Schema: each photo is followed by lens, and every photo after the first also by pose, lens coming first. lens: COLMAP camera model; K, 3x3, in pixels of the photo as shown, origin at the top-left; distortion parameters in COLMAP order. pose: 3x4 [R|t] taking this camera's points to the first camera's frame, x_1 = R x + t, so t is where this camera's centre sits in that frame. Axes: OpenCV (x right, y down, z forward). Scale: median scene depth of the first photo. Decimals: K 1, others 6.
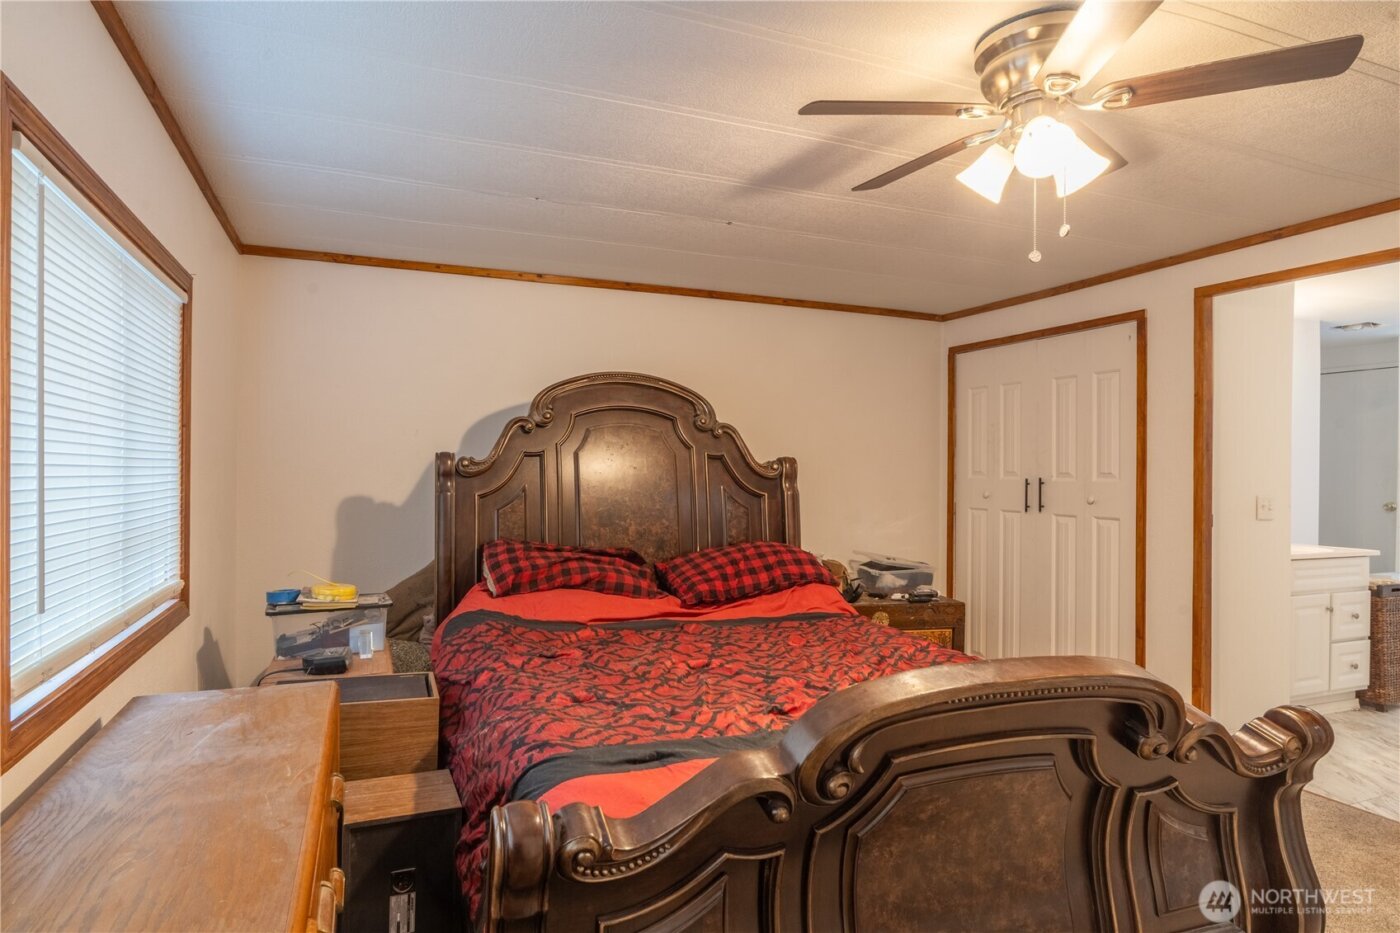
lens RADIAL K [[733.0, 0, 671.3], [0, 733.0, 479.1], [0, 0, 1]] dist [-0.001850, 0.000452]
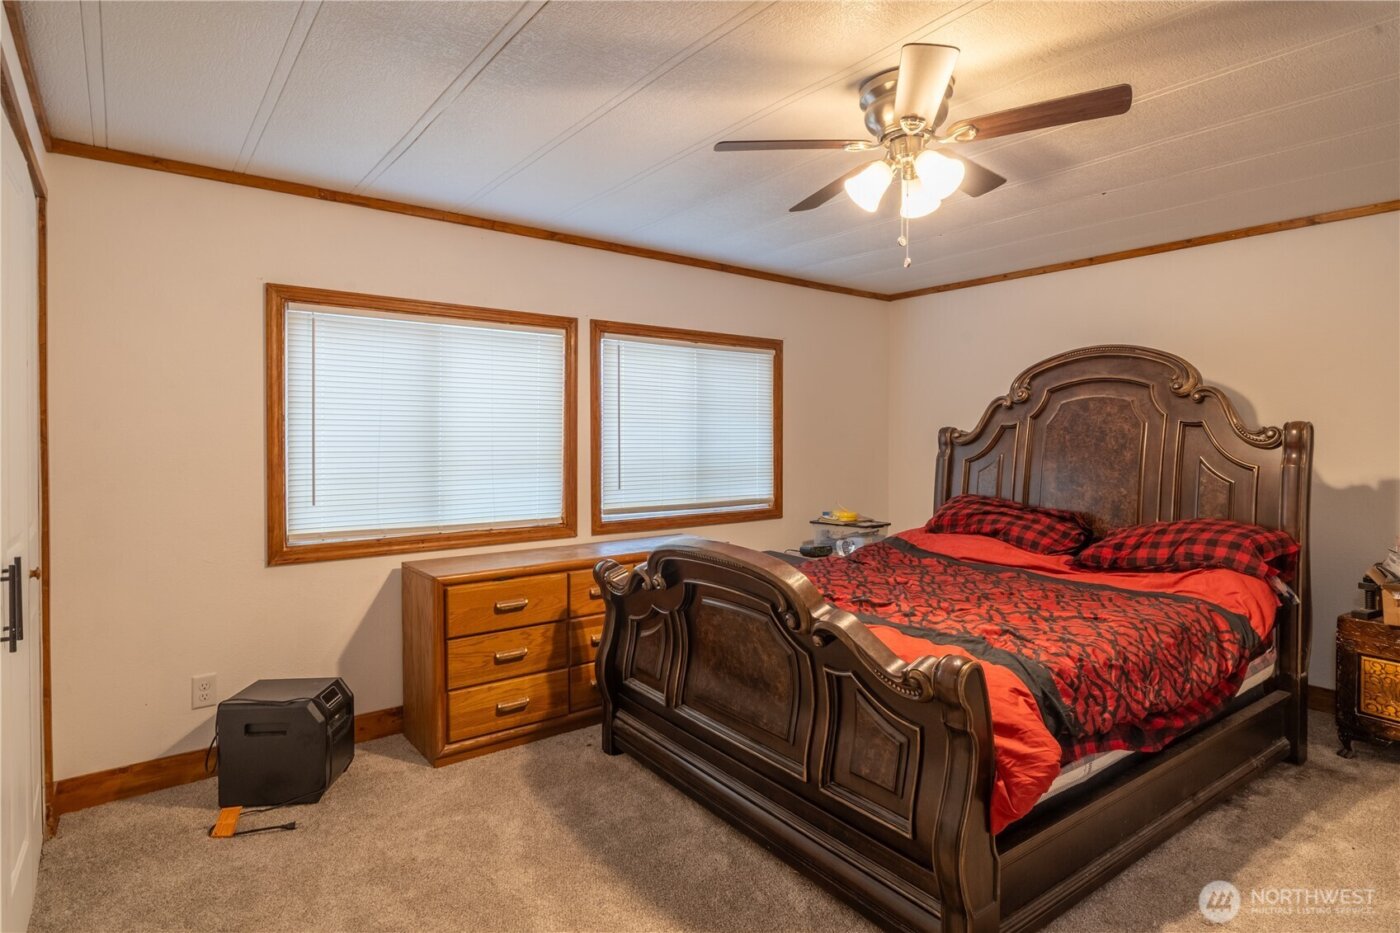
lens RADIAL K [[733.2, 0, 696.3], [0, 733.2, 454.5], [0, 0, 1]] dist [-0.000265, -0.000296]
pose [[0.309121, 0.013453, -0.950927, 0.825257], [-0.001797, 0.999906, 0.013562, -0.003886], [0.951021, -0.002484, 0.309117, 0.137842]]
